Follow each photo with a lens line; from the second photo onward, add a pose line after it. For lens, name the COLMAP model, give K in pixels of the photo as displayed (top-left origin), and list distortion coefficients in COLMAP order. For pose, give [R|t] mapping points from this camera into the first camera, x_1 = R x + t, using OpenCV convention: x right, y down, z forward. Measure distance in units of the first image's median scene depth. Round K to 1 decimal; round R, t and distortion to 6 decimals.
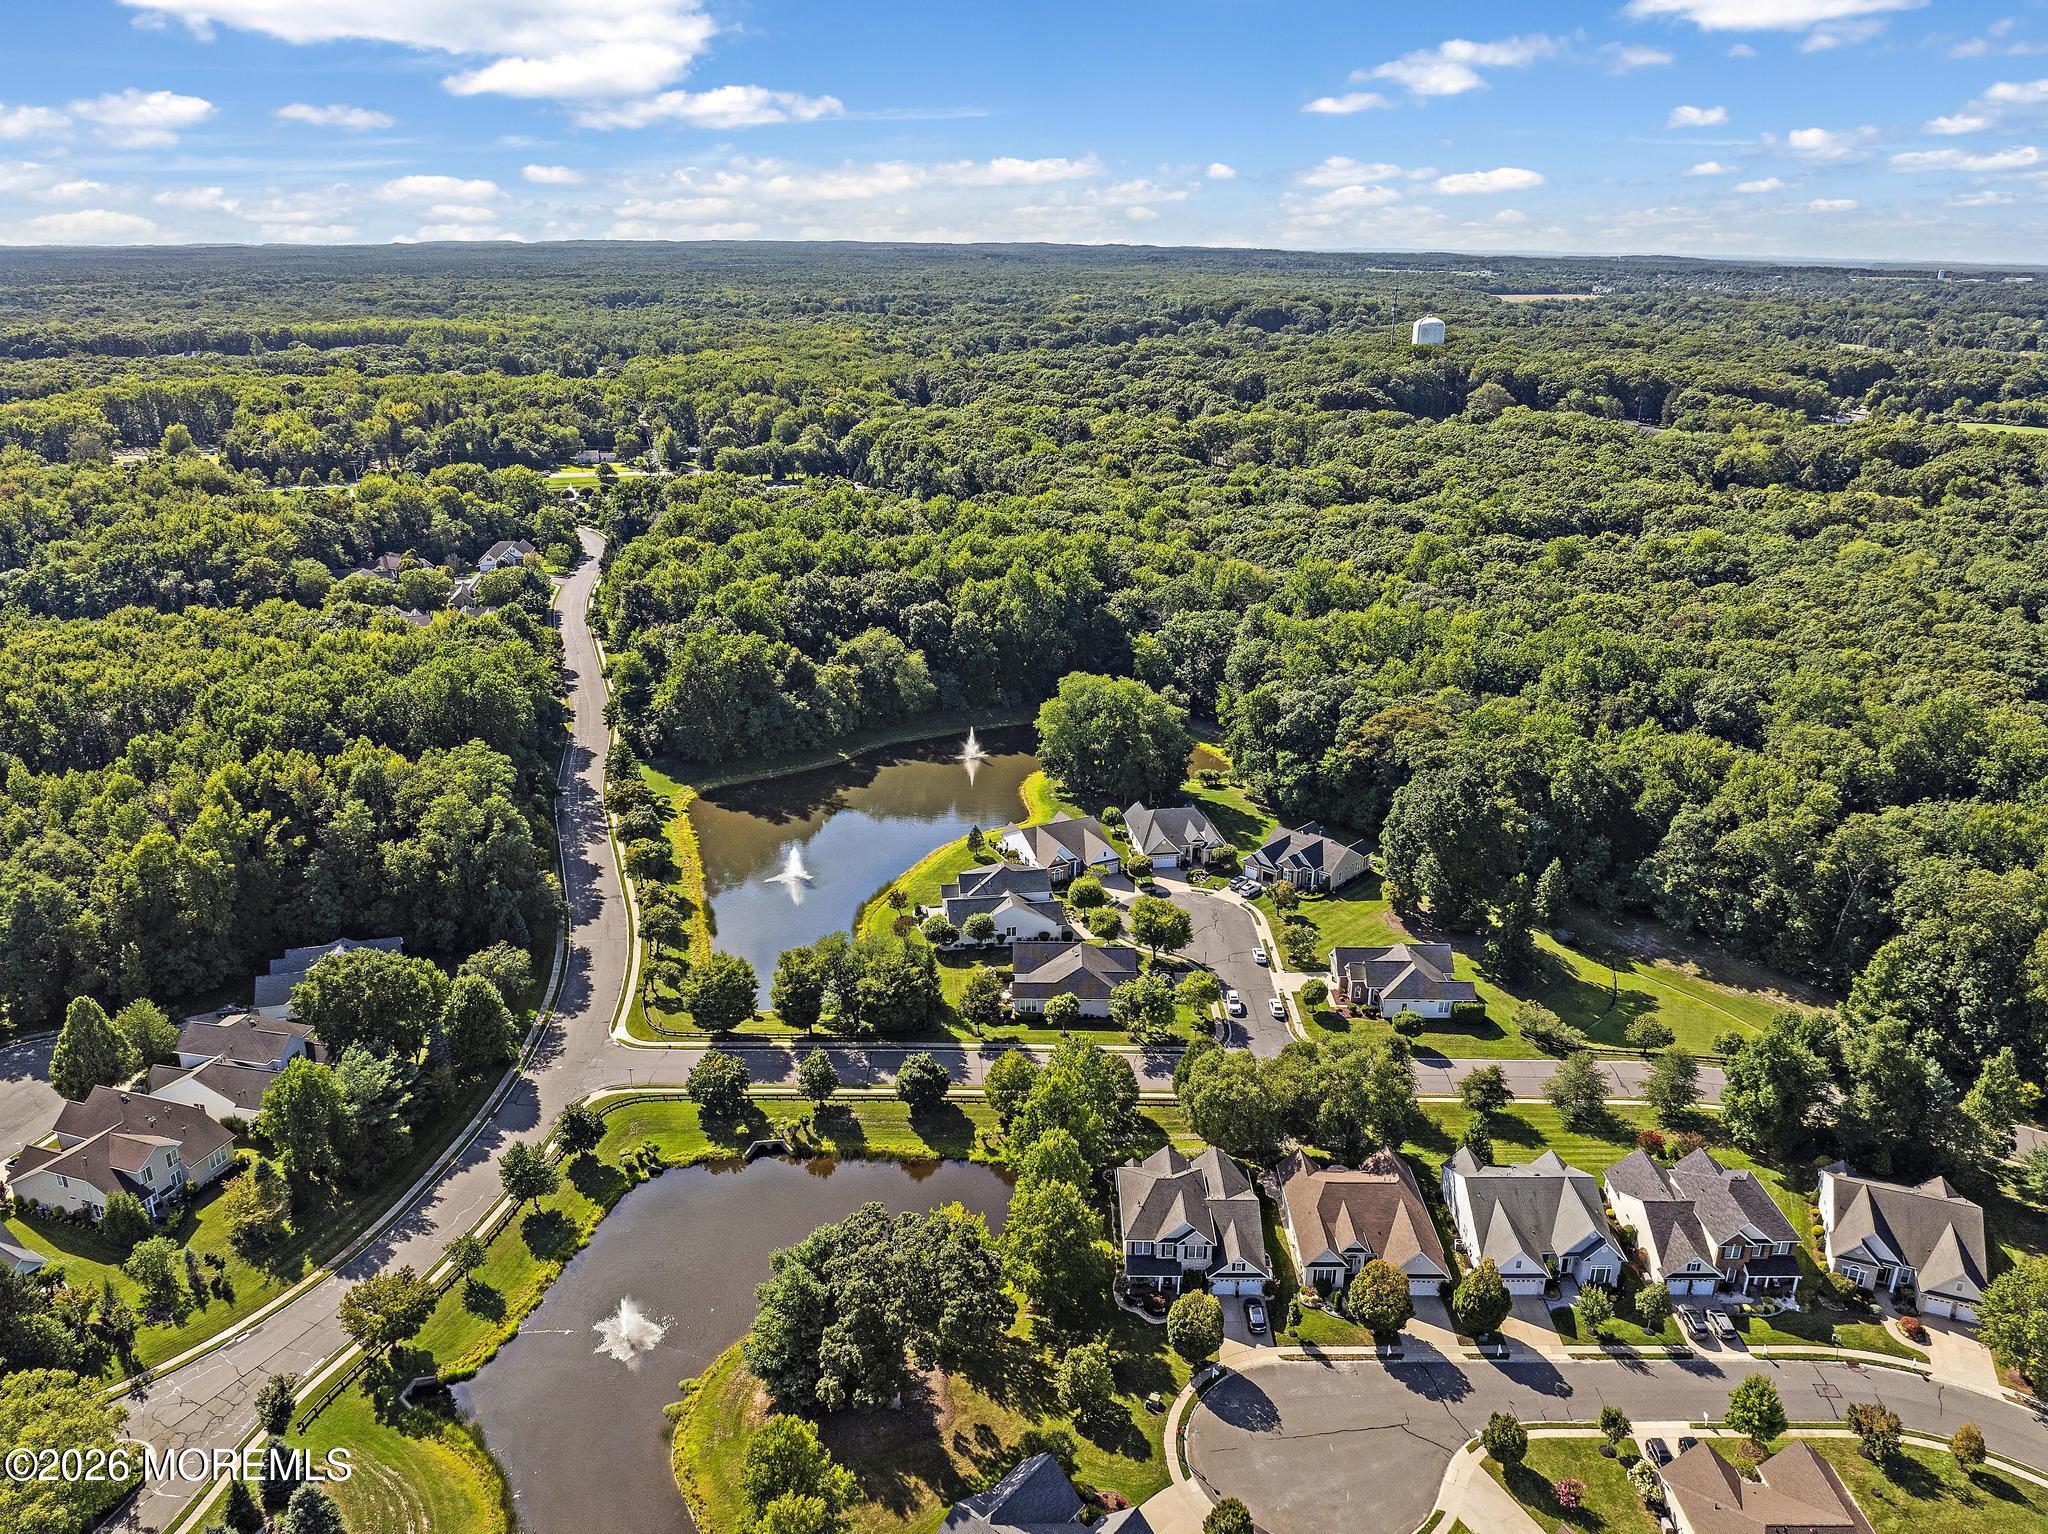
lens RADIAL K [[1452.5, 0, 1019.8], [0, 1452.5, 769.4], [0, 0, 1]] dist [-0.036267, -0.006813]
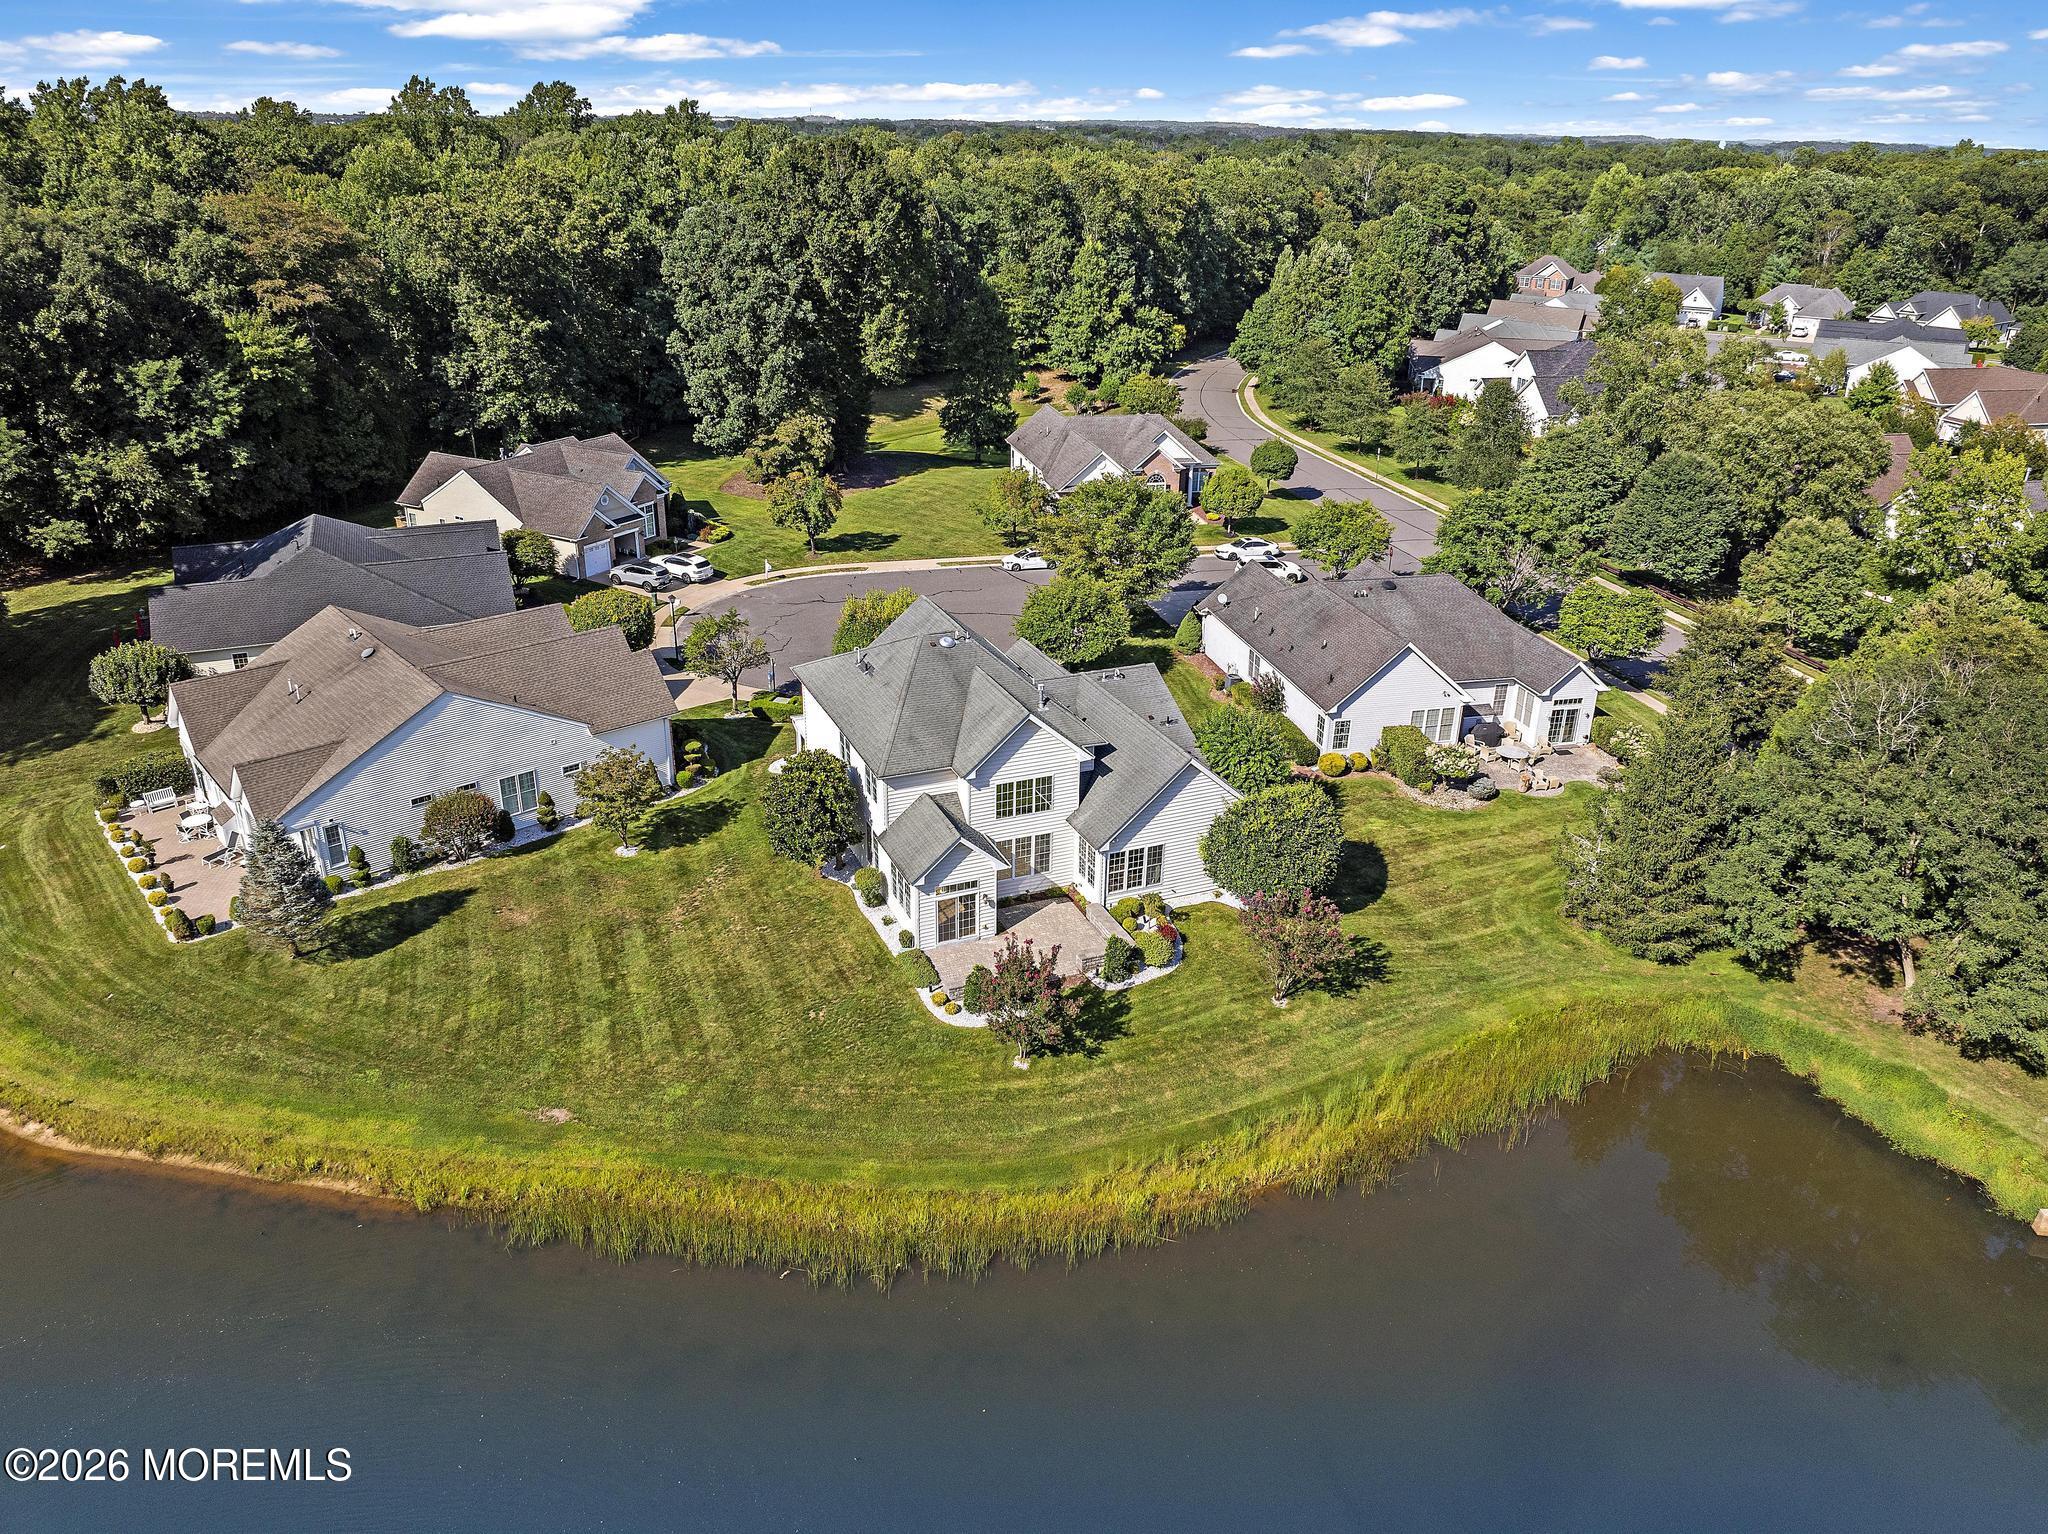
lens RADIAL K [[1447.7, 0, 1027.4], [0, 1447.7, 762.1], [0, 0, 1]] dist [-0.039438, -0.004399]
pose [[-0.247479, -0.400924, 0.882051, -0.212541], [0.310786, 0.829417, 0.464197, -0.025286], [-0.917696, 0.389008, -0.080662, 0.865186]]
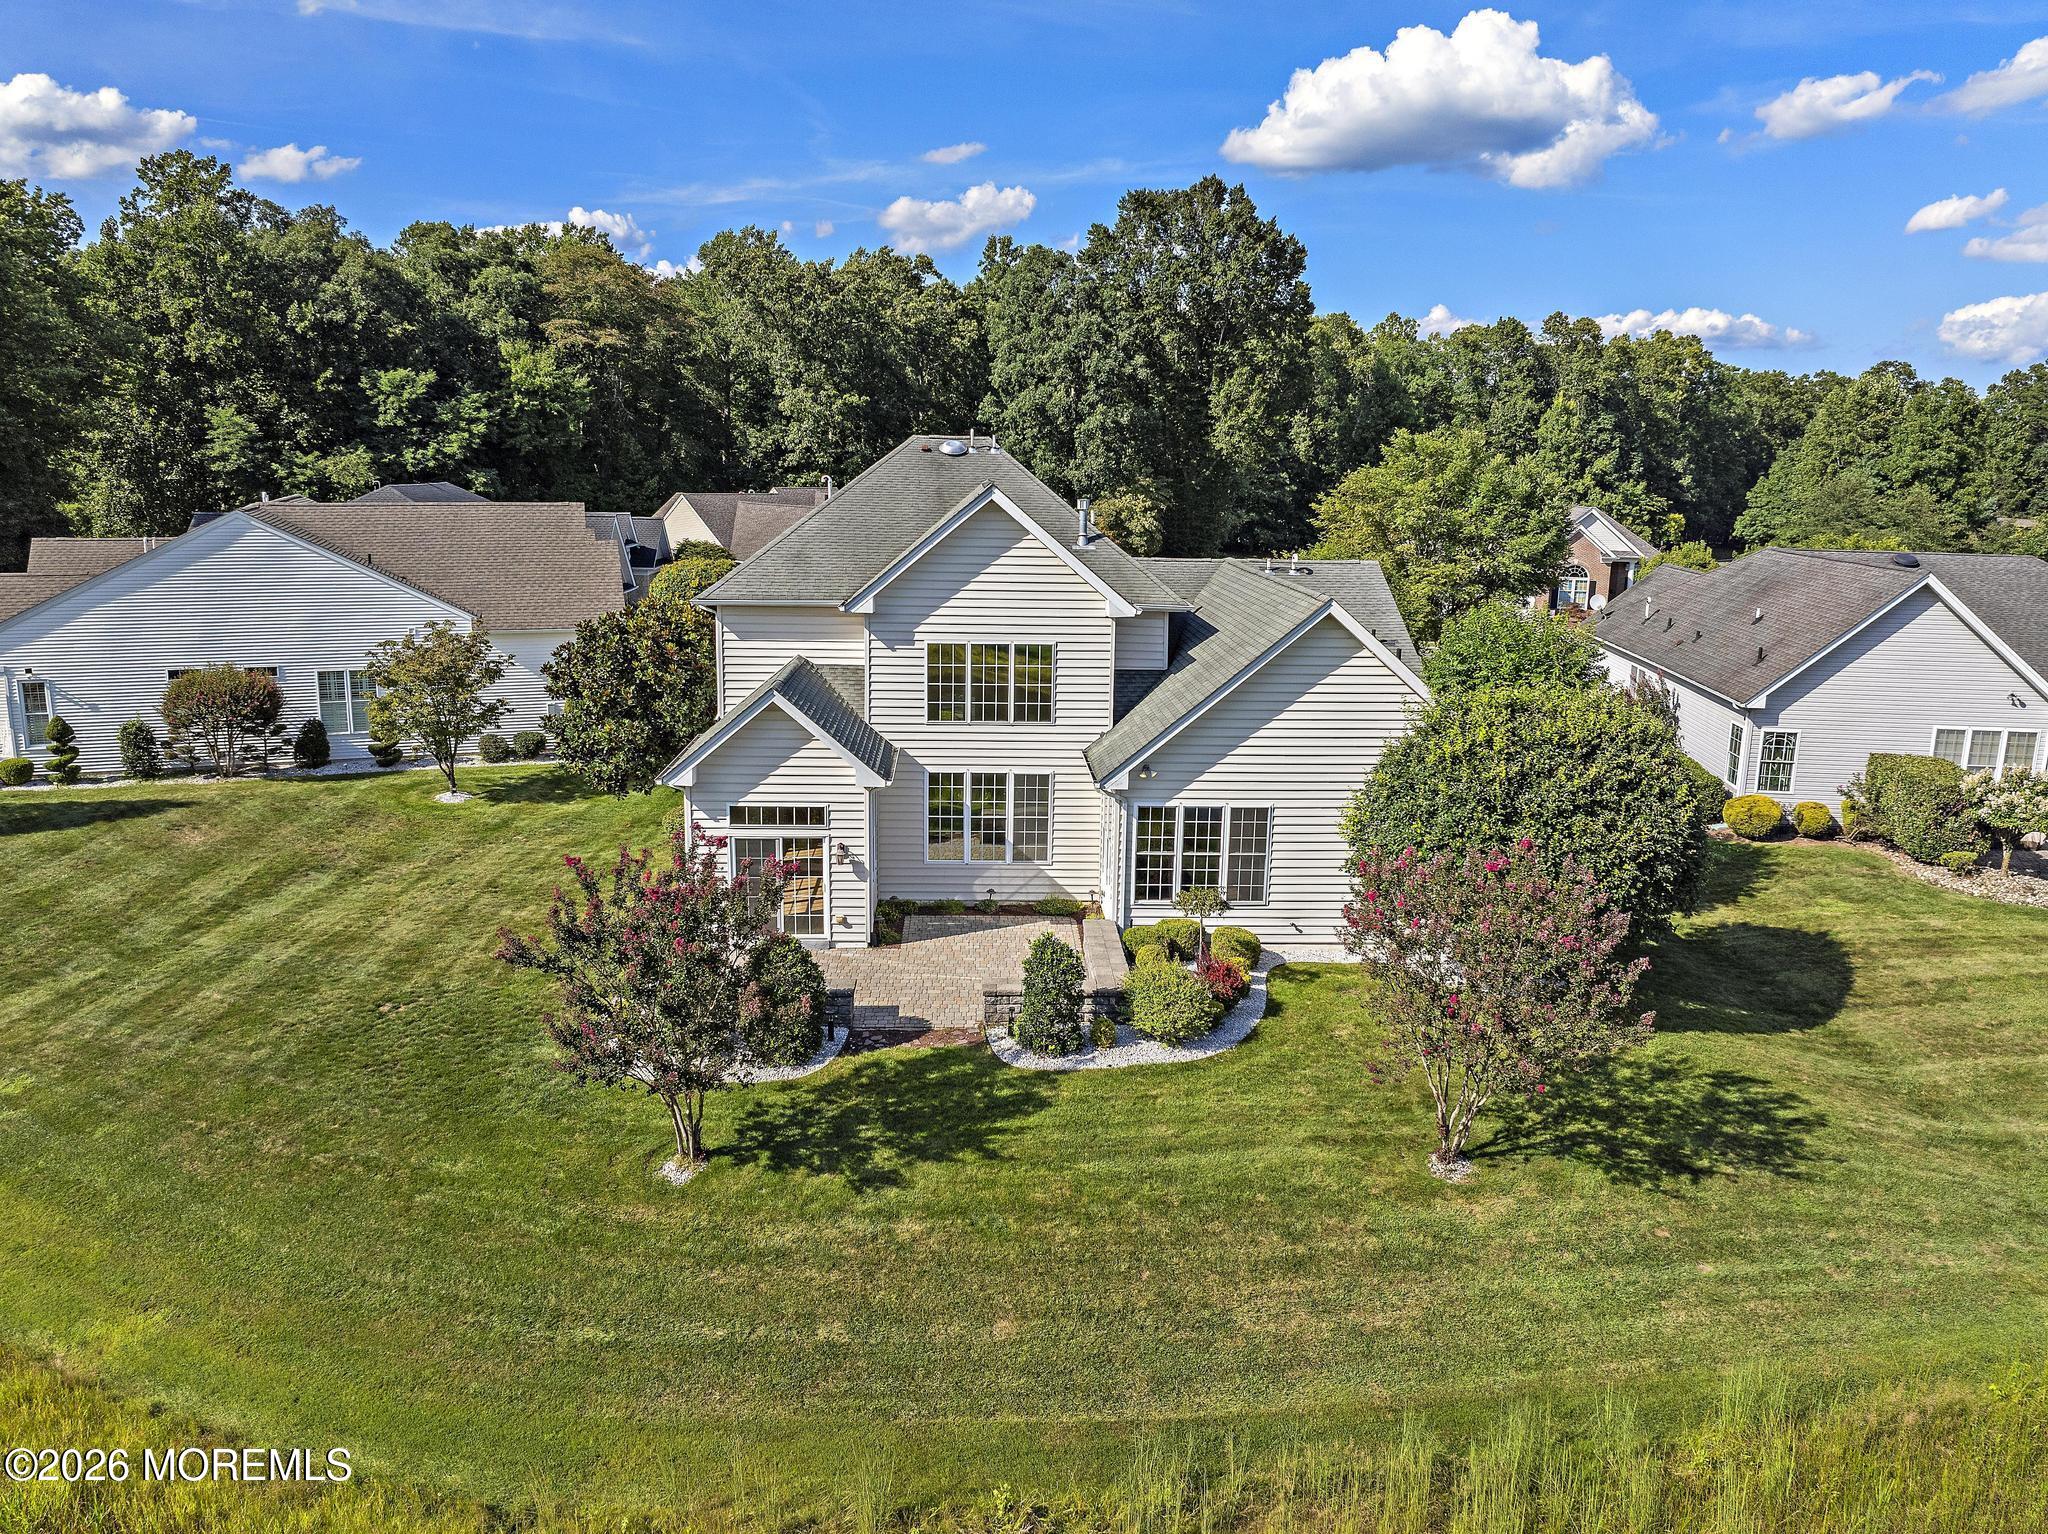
lens RADIAL K [[1444.9, 0, 1028.1], [0, 1444.9, 766.4], [0, 0, 1]] dist [-0.040432, 0.000216]
pose [[0.111320, -0.210027, 0.971338, -0.131436], [0.319481, 0.933092, 0.165143, 0.063249], [-0.941031, 0.291940, 0.170971, 0.833363]]
